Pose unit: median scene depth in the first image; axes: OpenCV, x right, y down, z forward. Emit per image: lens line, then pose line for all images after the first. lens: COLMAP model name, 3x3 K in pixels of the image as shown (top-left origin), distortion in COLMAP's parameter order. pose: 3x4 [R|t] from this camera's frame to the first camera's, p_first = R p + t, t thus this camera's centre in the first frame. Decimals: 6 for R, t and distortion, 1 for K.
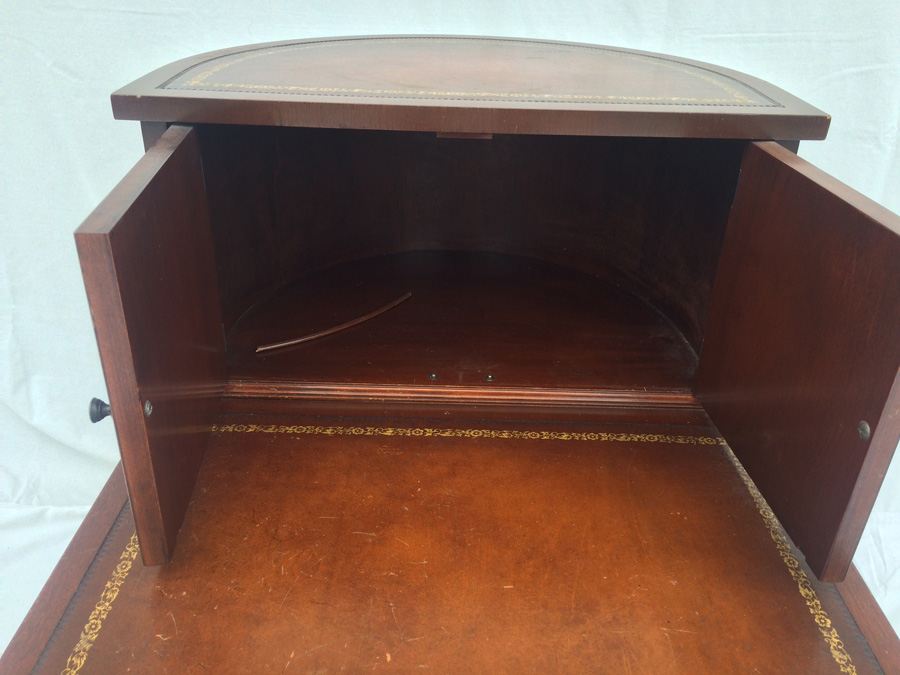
lens RADIAL K [[773.5, 0, 454.1], [0, 773.5, 334.4], [0, 0, 1]] dist [0.086057, -0.115873]
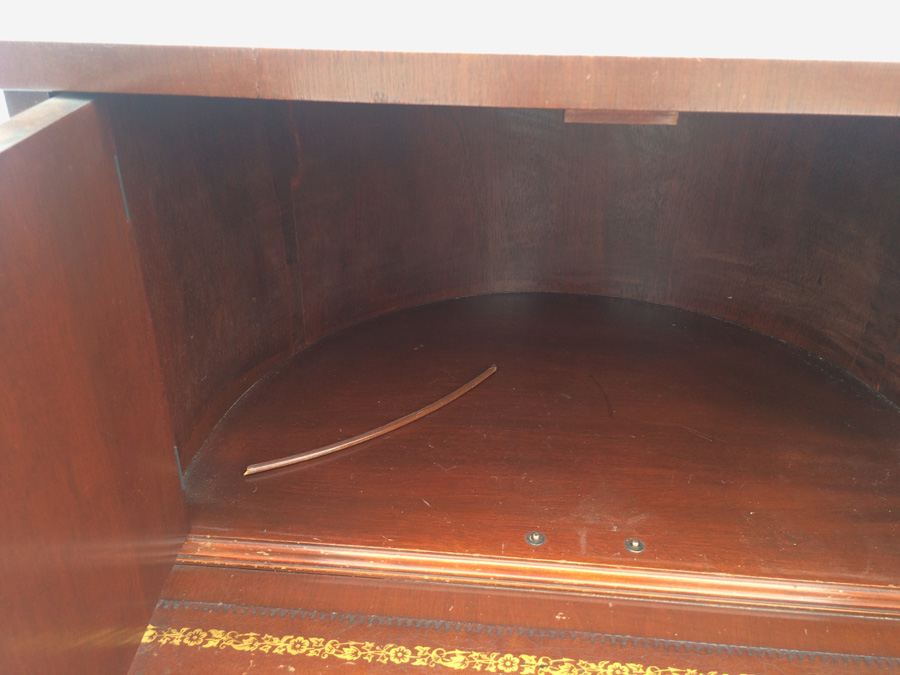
lens RADIAL K [[768.0, 0, 454.4], [0, 768.0, 338.1], [0, 0, 1]] dist [0.084032, -0.121724]
pose [[0.995452, 0.026039, -0.091642, -0.038742], [-0.025273, 0.999635, 0.009508, -0.101129], [0.091856, -0.007149, 0.995747, 0.431750]]
